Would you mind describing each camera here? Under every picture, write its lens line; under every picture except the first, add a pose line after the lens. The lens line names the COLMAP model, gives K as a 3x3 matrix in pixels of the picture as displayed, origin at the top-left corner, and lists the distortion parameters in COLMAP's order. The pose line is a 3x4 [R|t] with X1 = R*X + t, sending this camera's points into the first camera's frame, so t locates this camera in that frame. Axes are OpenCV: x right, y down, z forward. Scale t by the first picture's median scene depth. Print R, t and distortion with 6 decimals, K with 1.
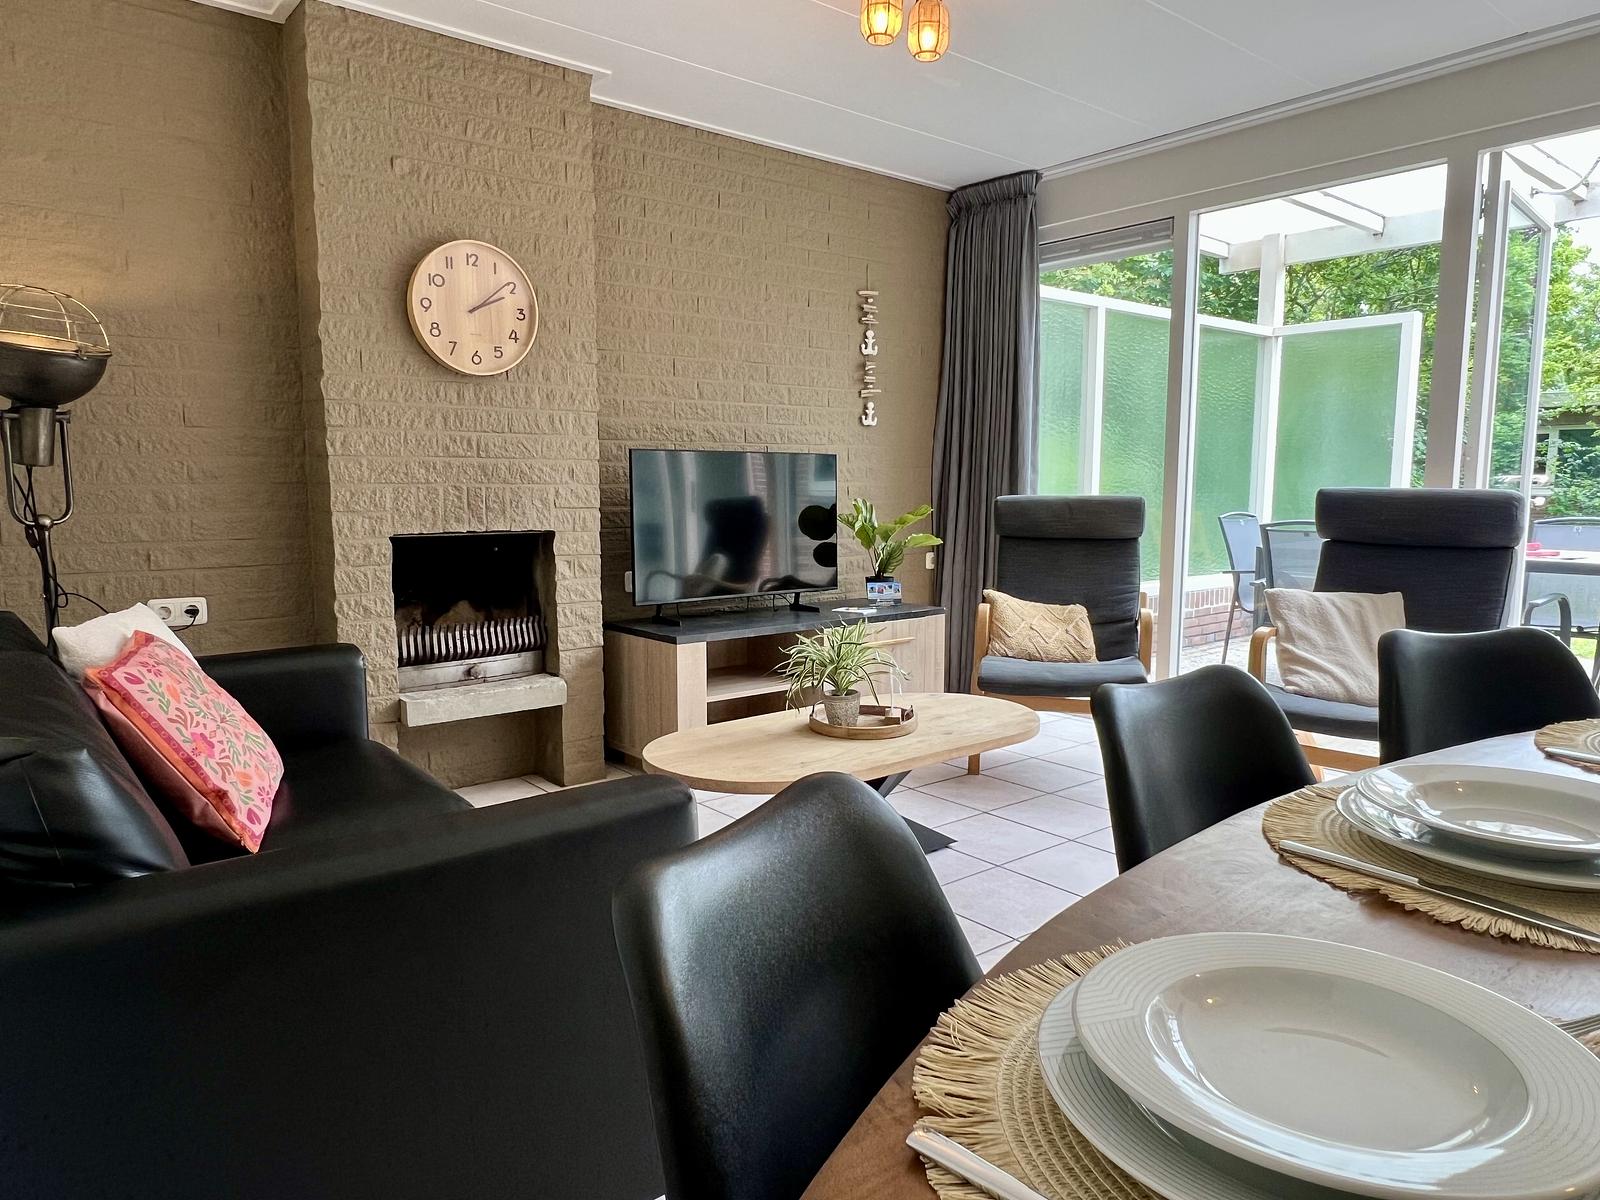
lens RADIAL K [[1045.0, 0, 791.1], [0, 1045.0, 609.4], [0, 0, 1]] dist [0.000638, 0.000118]
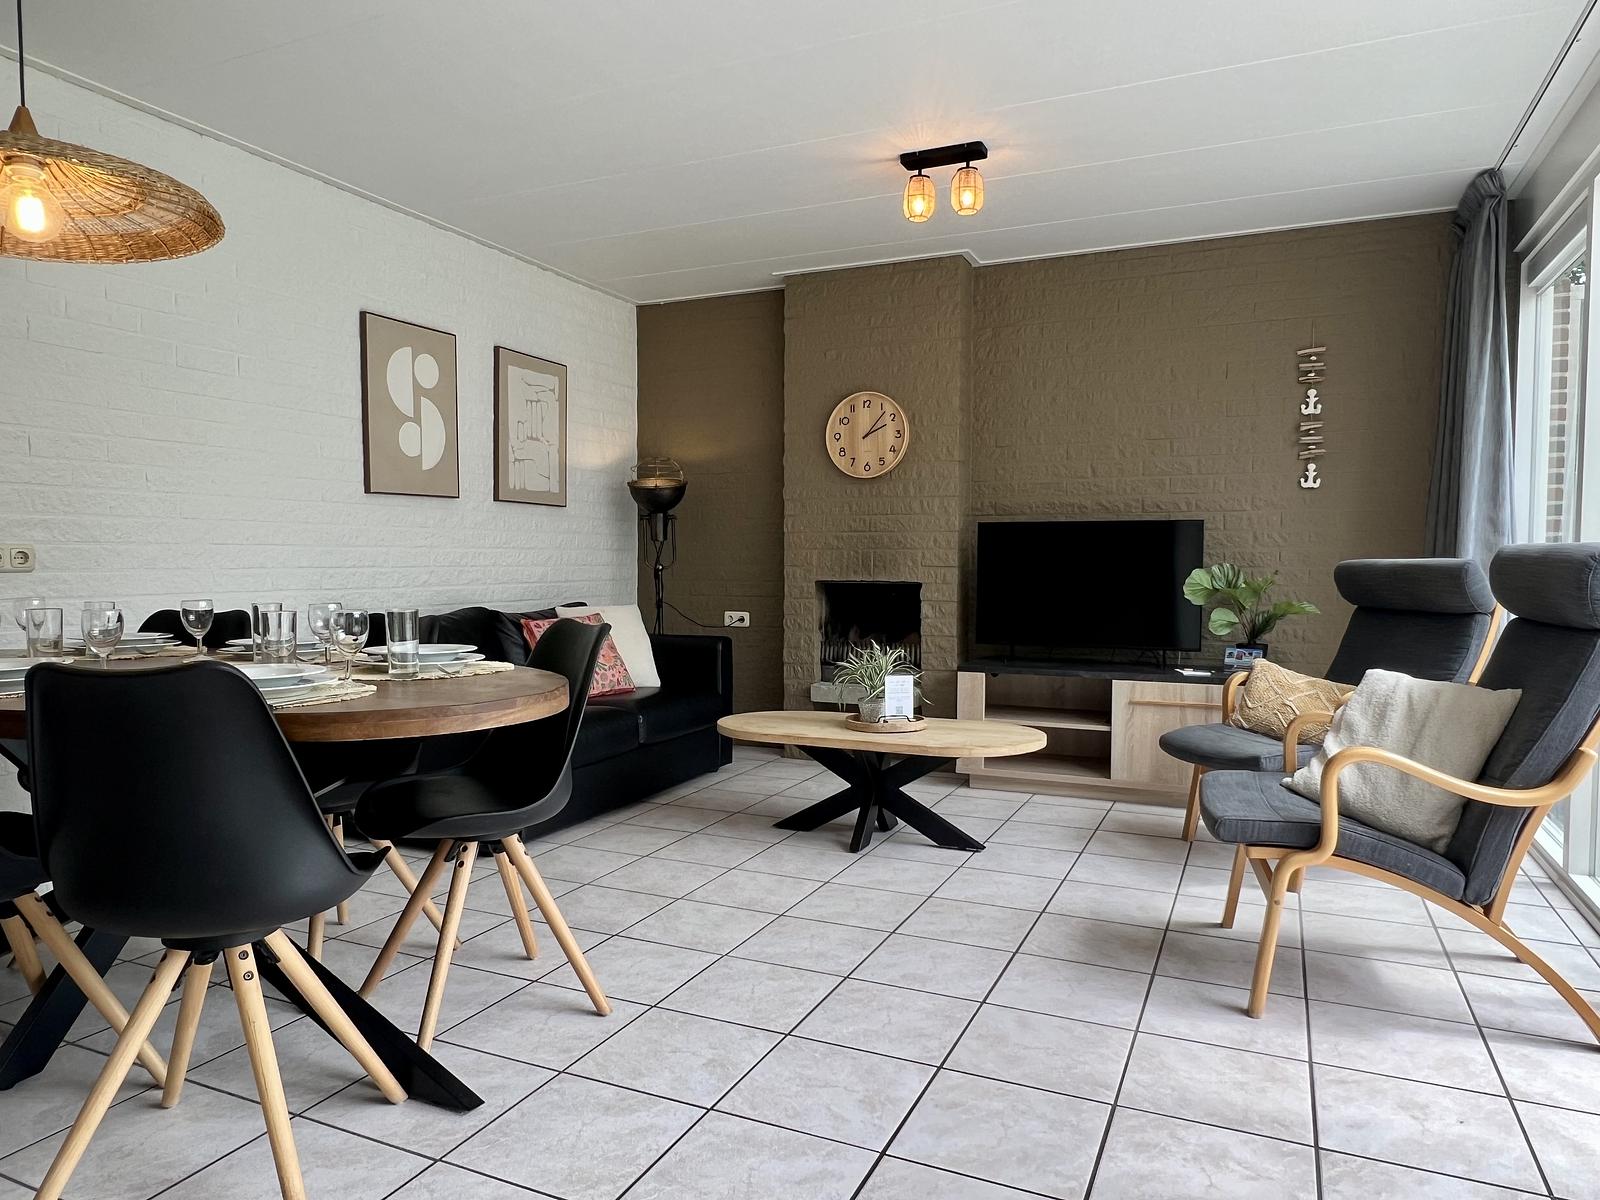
lens RADIAL K [[1045.0, 0, 791.1], [0, 1045.0, 609.4], [0, 0, 1]] dist [0.000638, 0.000118]
pose [[0.444414, 0.042782, -0.894799, 0.786838], [-0.111644, 0.993717, -0.007938, -0.007635], [0.888837, 0.103427, 0.446398, 0.188801]]
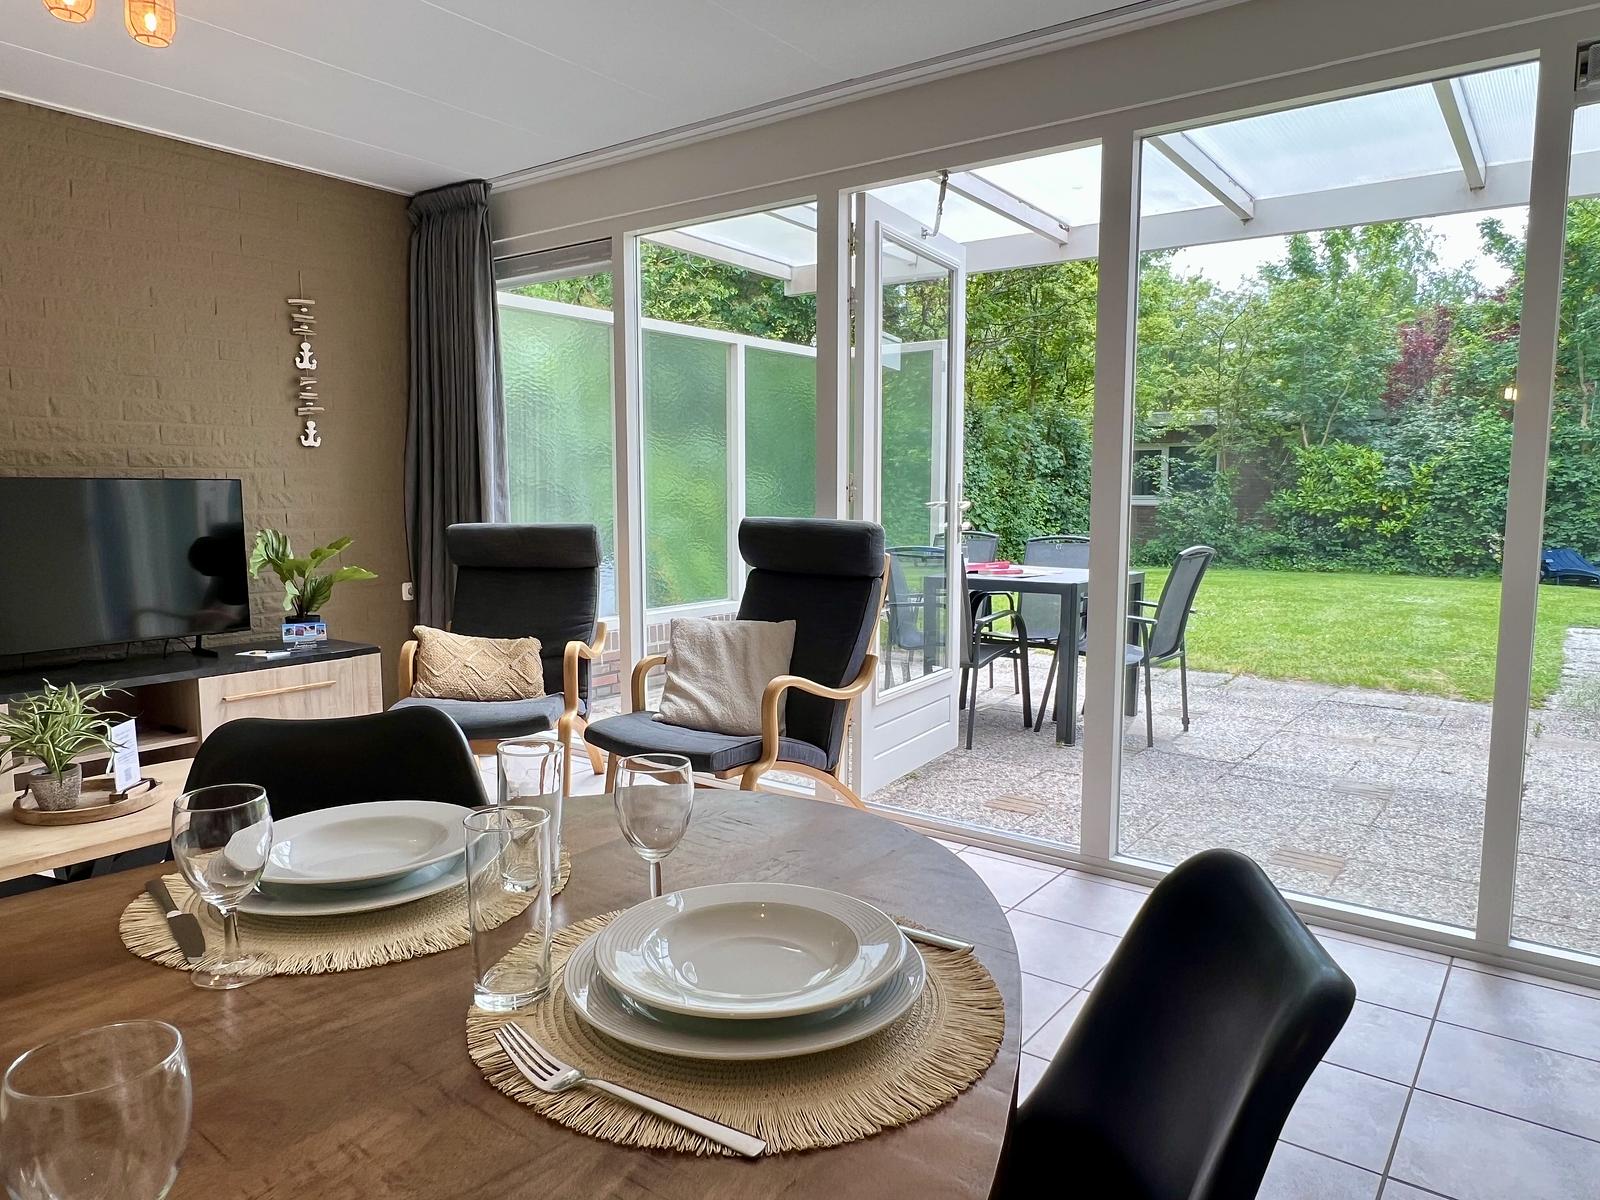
lens RADIAL K [[1058.7, 0, 793.6], [0, 1058.7, 602.6], [0, 0, 1]] dist [-0.005435, -0.000282]
pose [[0.969204, -0.028217, 0.244639, 0.277827], [0.032131, 0.999411, -0.012023, -0.017176], [-0.244156, 0.019513, 0.969540, 0.008479]]
